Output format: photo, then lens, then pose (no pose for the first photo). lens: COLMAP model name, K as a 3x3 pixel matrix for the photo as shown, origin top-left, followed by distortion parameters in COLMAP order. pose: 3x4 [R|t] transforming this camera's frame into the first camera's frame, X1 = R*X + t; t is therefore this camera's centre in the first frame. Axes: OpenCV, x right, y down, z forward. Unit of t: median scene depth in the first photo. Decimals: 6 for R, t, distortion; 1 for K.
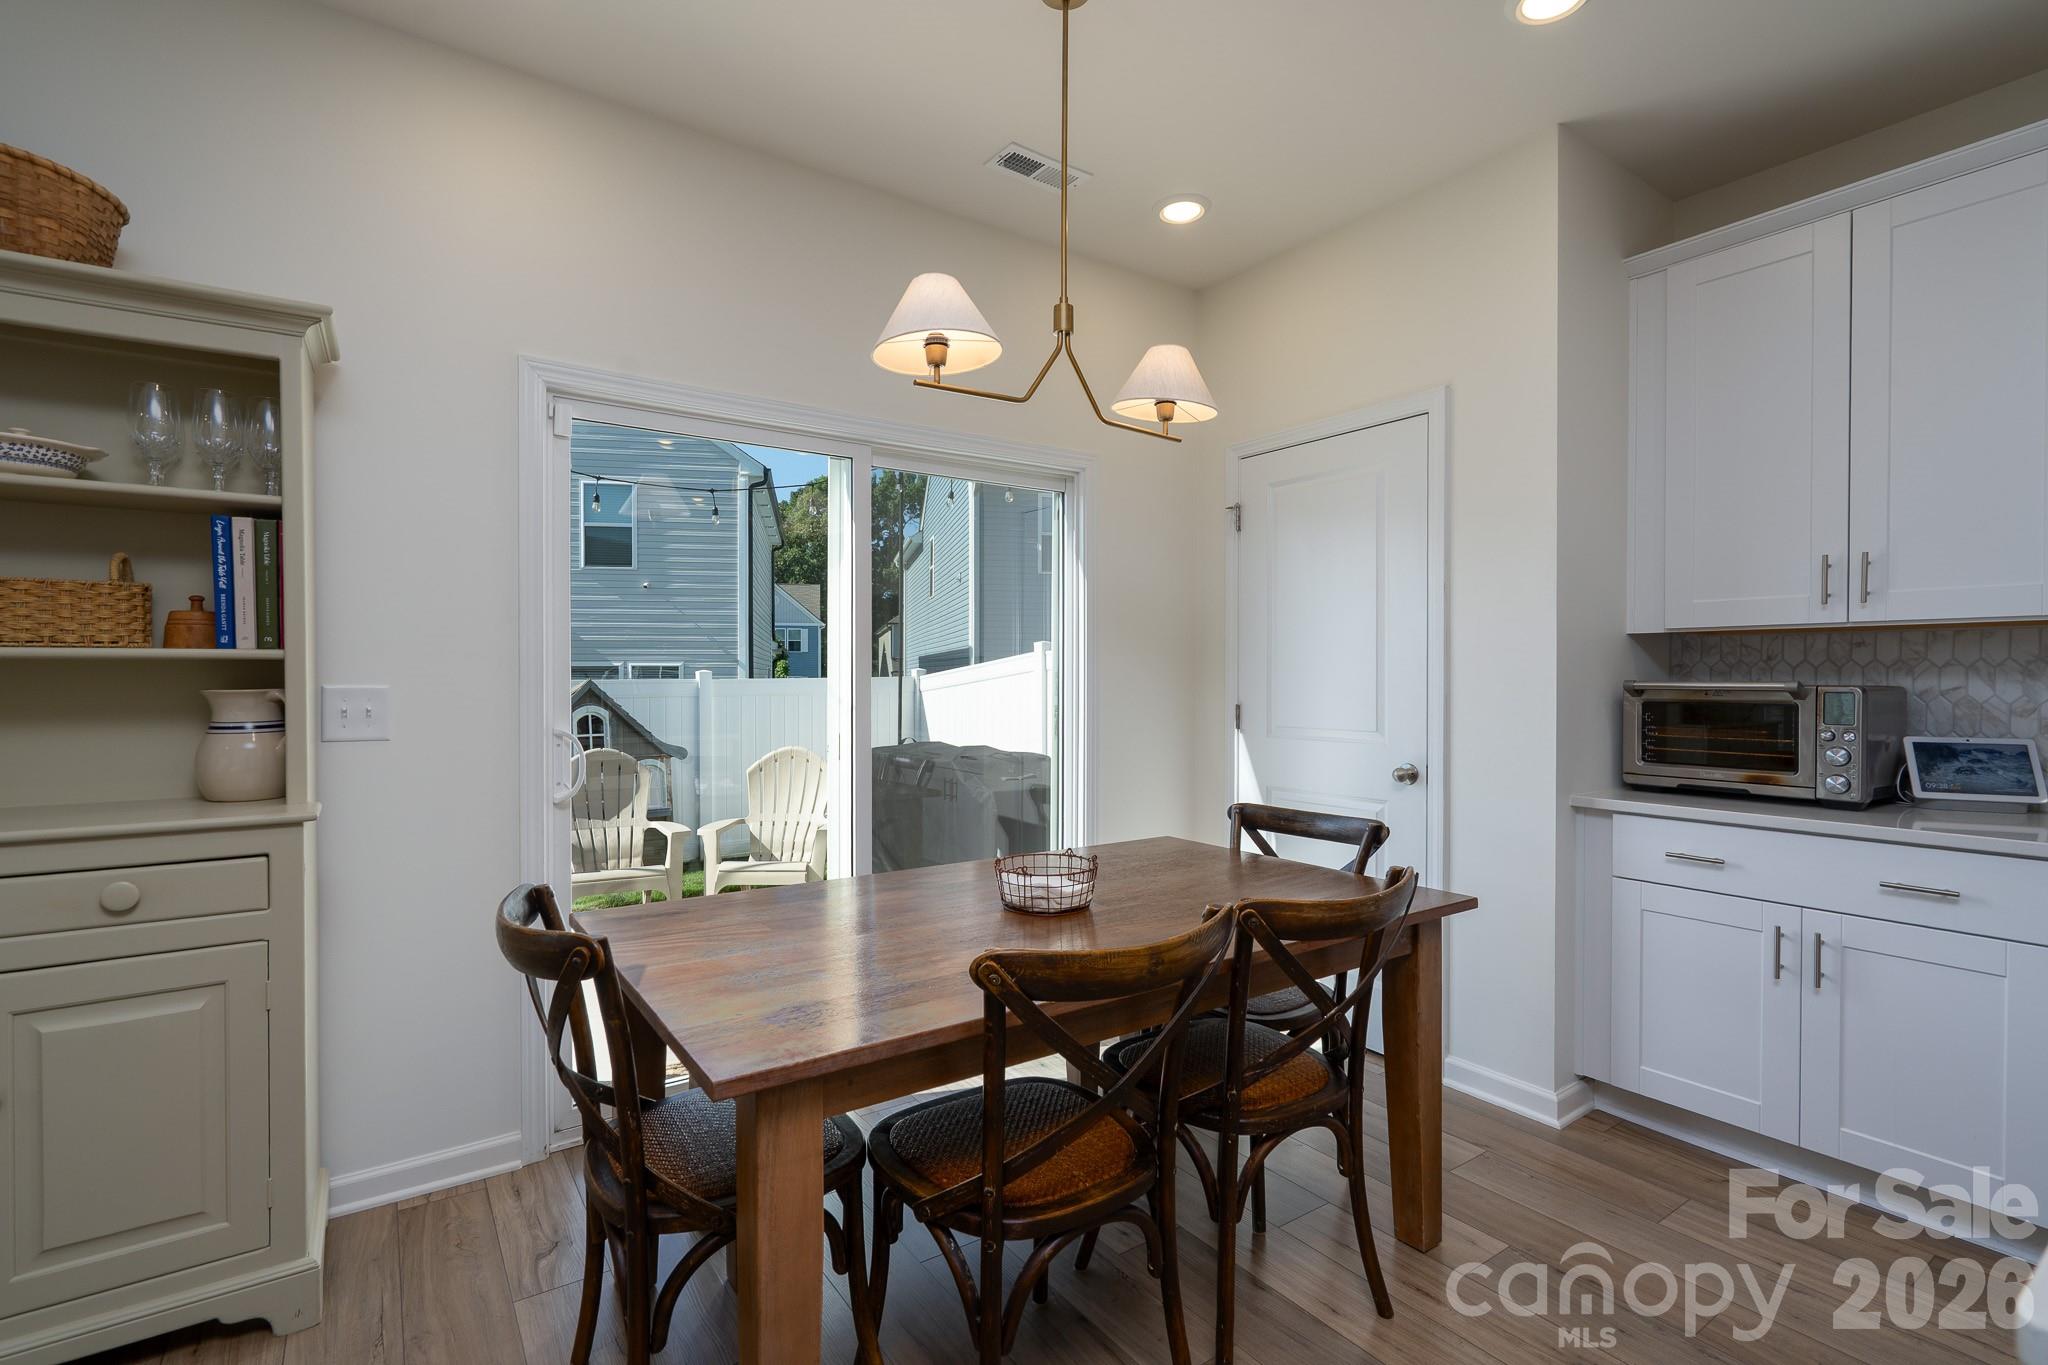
lens RADIAL K [[946.3, 0, 1029.0], [0, 946.3, 675.8], [0, 0, 1]] dist [-0.001858, 0.000667]
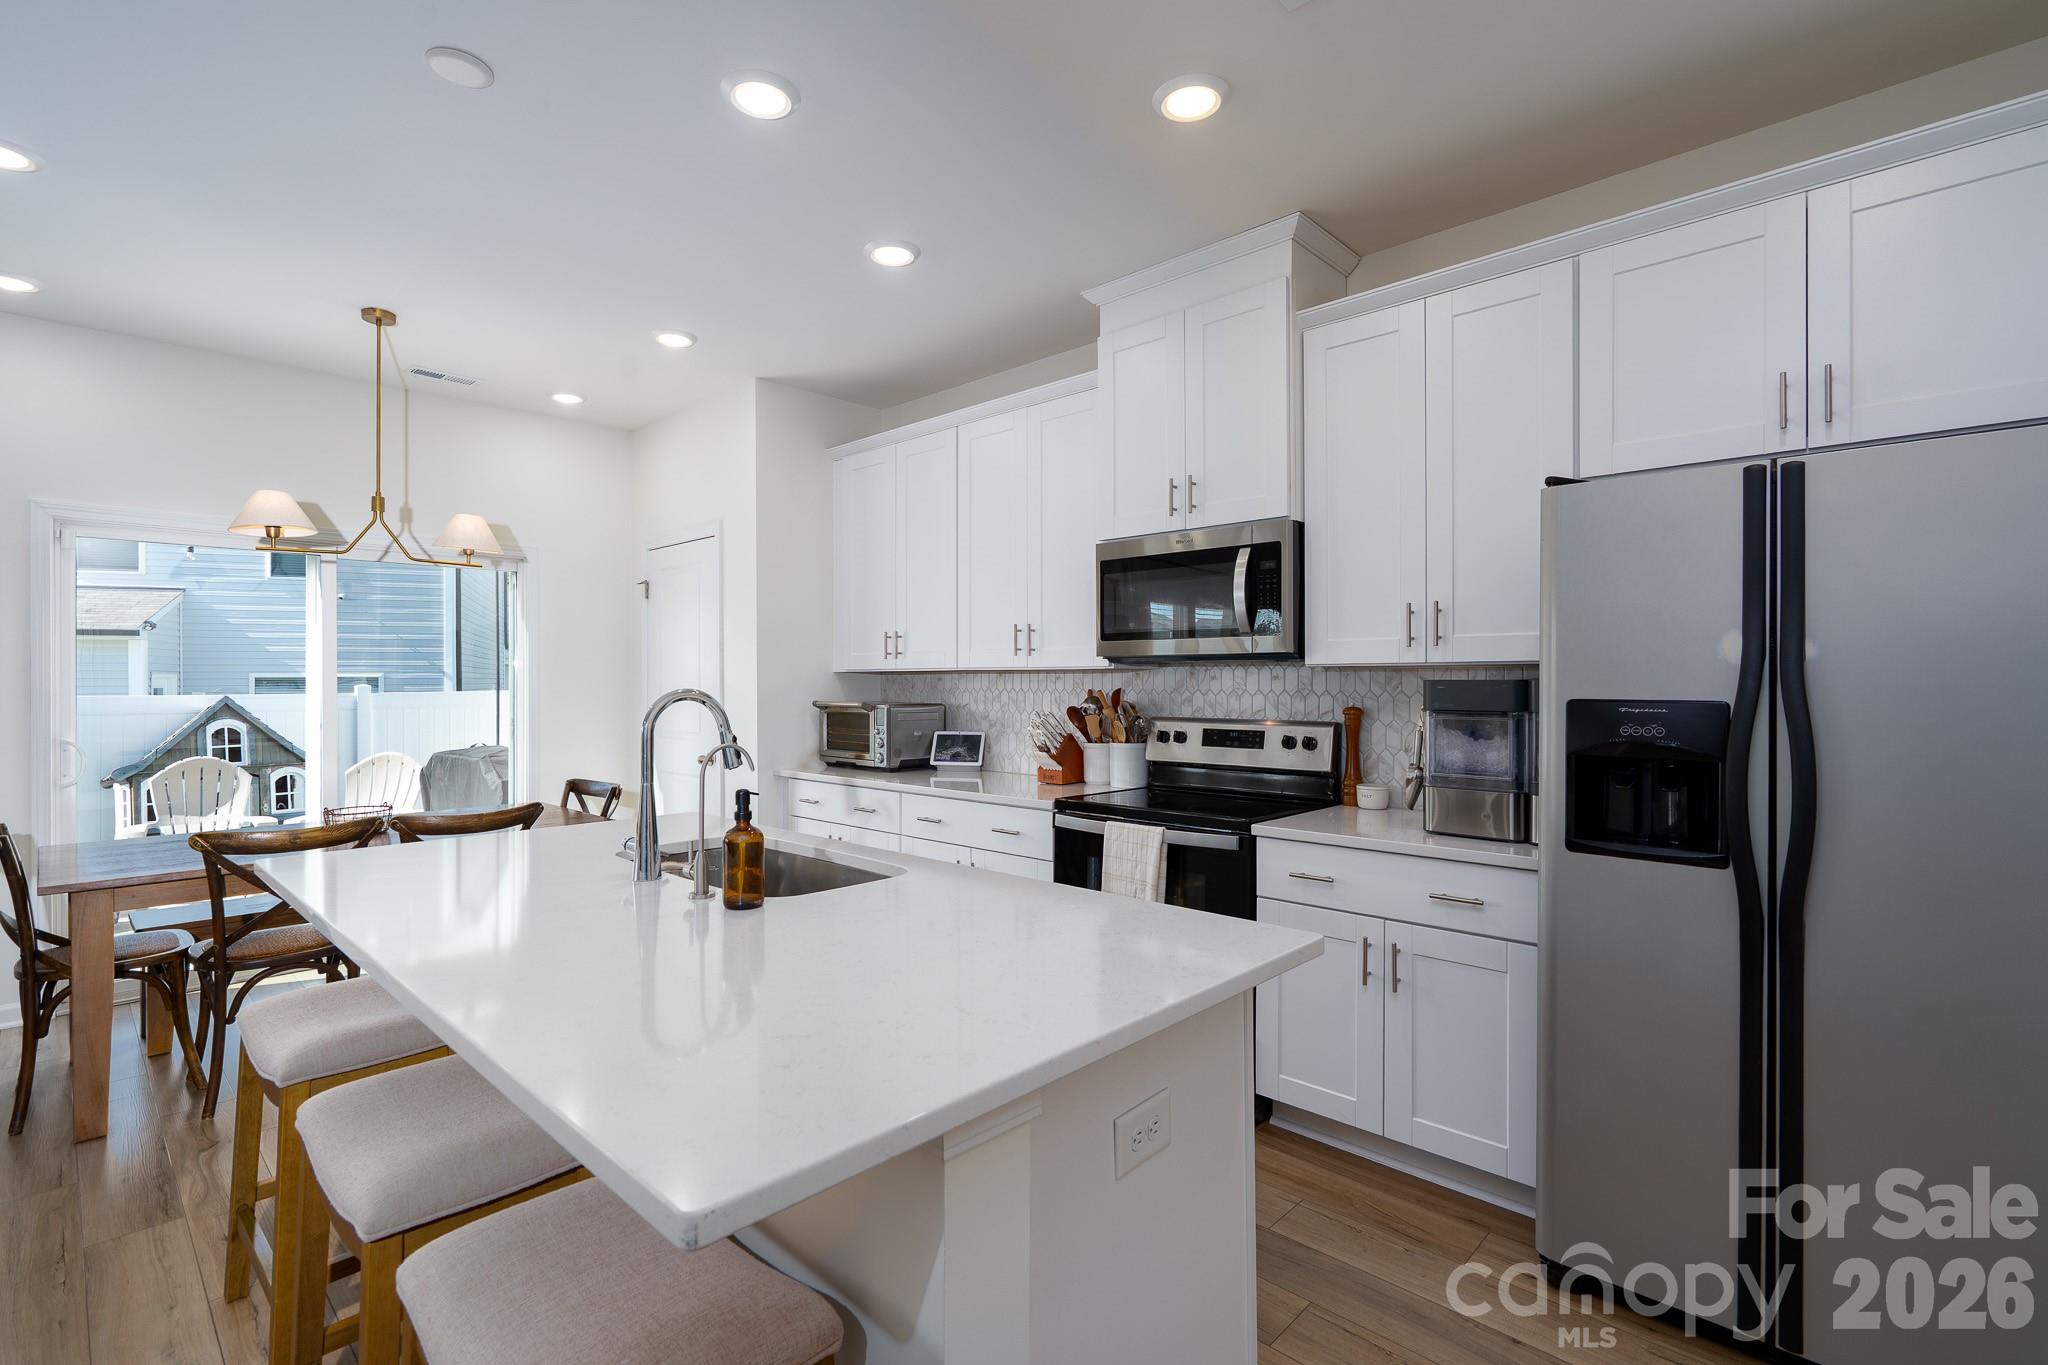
lens RADIAL K [[946.3, 0, 1023.5], [0, 946.3, 677.8], [0, 0, 1]] dist [-0.001858, 0.000667]
pose [[0.980934, -0.003810, 0.194303, 0.830615], [0.004223, 0.999990, -0.001711, -0.039287], [-0.194295, 0.002499, 0.980940, -0.921720]]
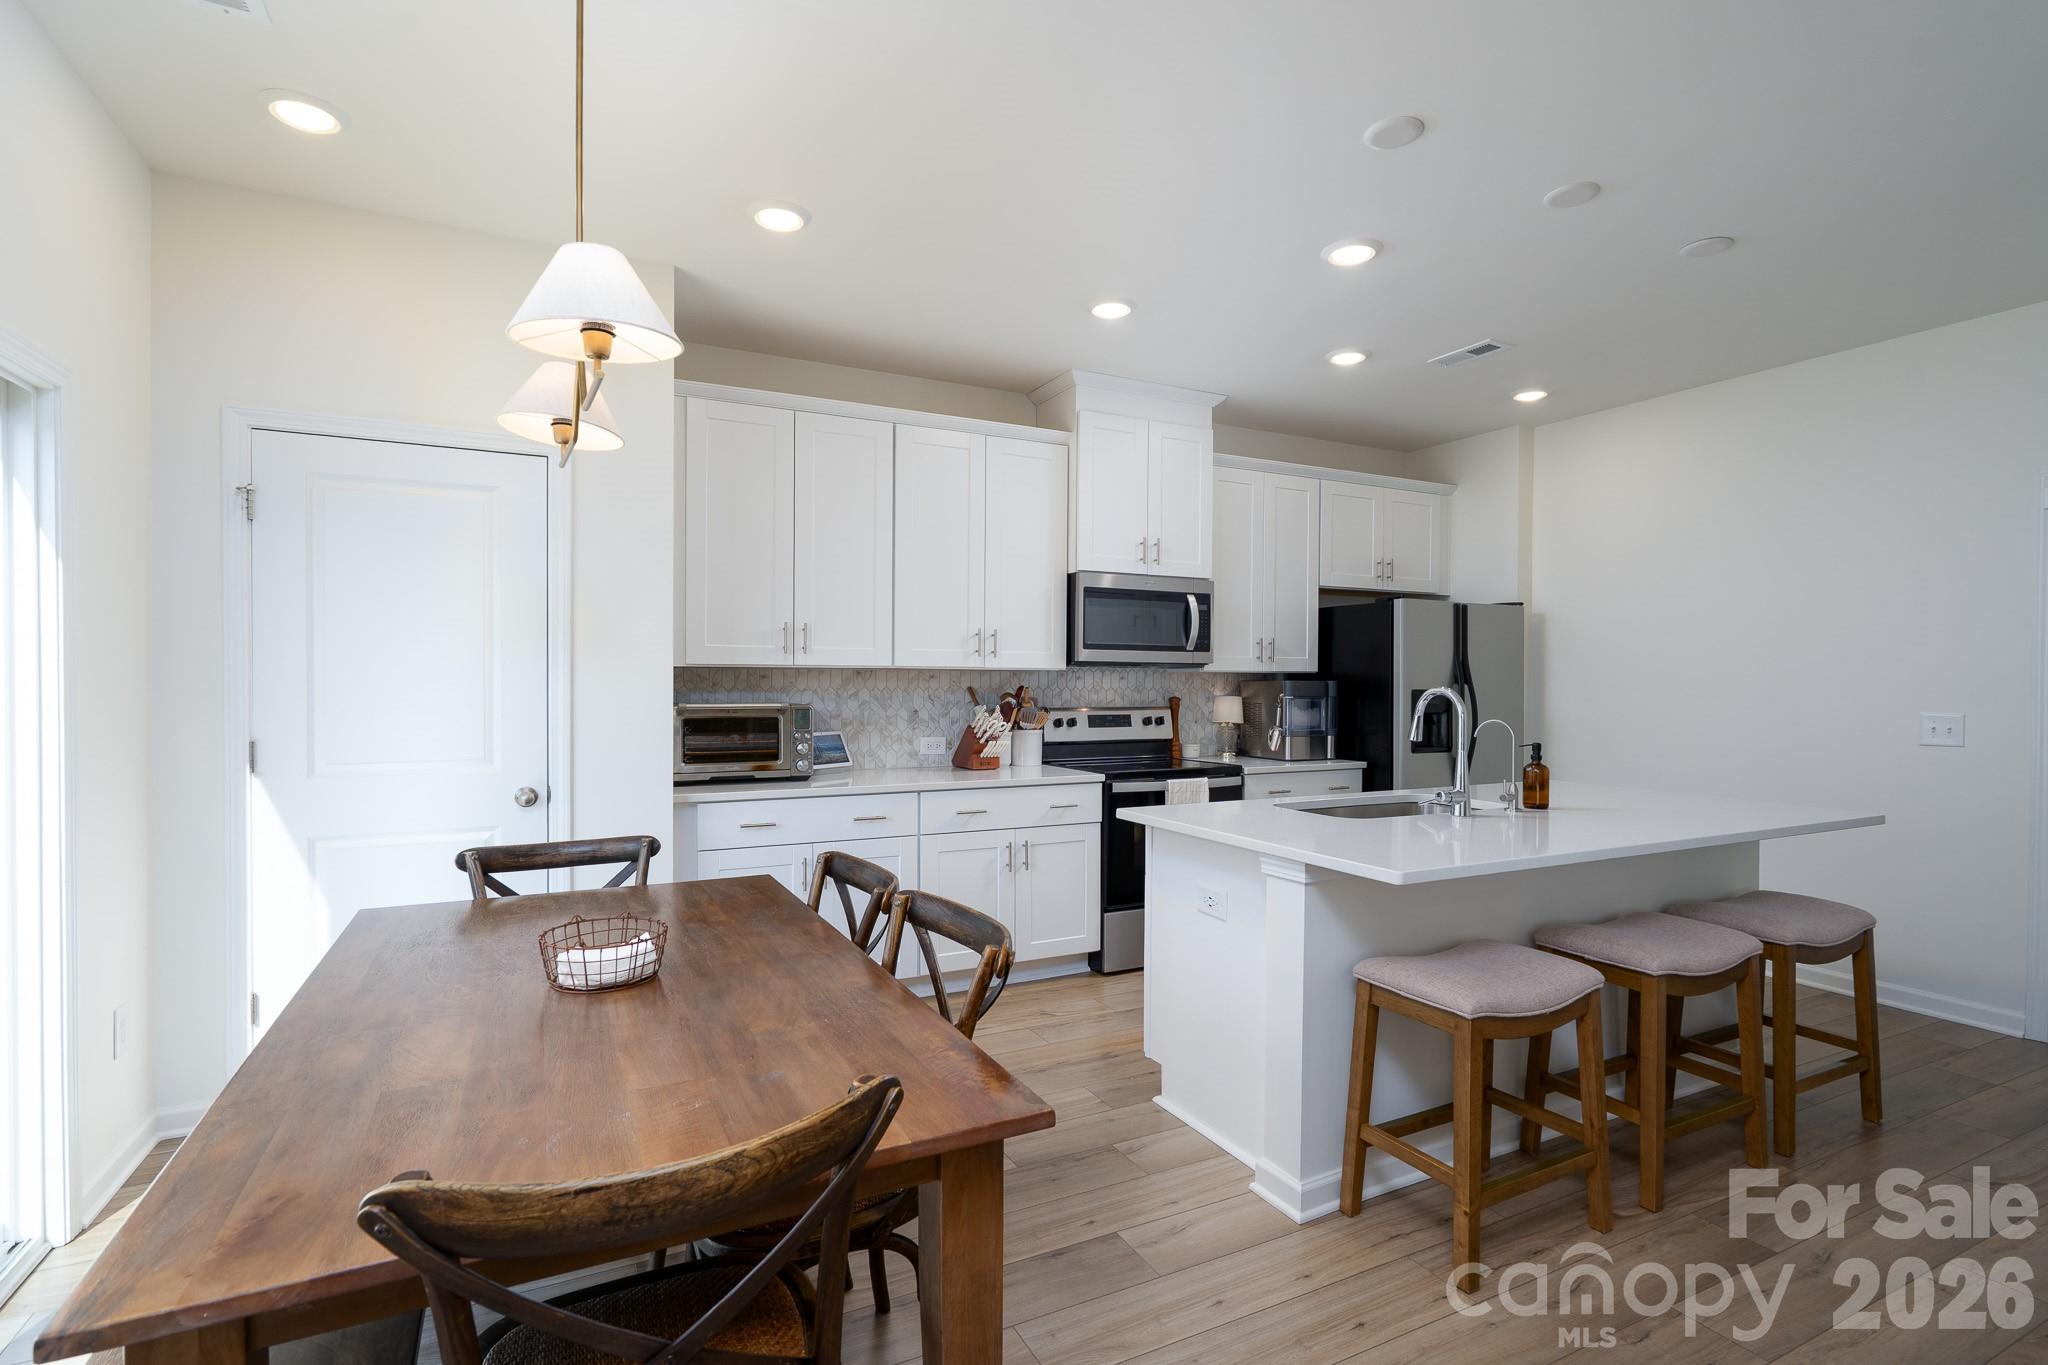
lens RADIAL K [[946.3, 0, 998.6], [0, 946.3, 684.7], [0, 0, 1]] dist [-0.001858, 0.000667]
pose [[0.169865, -0.010615, 0.985410, -0.742779], [-0.006293, 0.999910, 0.011856, -0.049745], [-0.985447, -0.008215, 0.169783, 0.419337]]
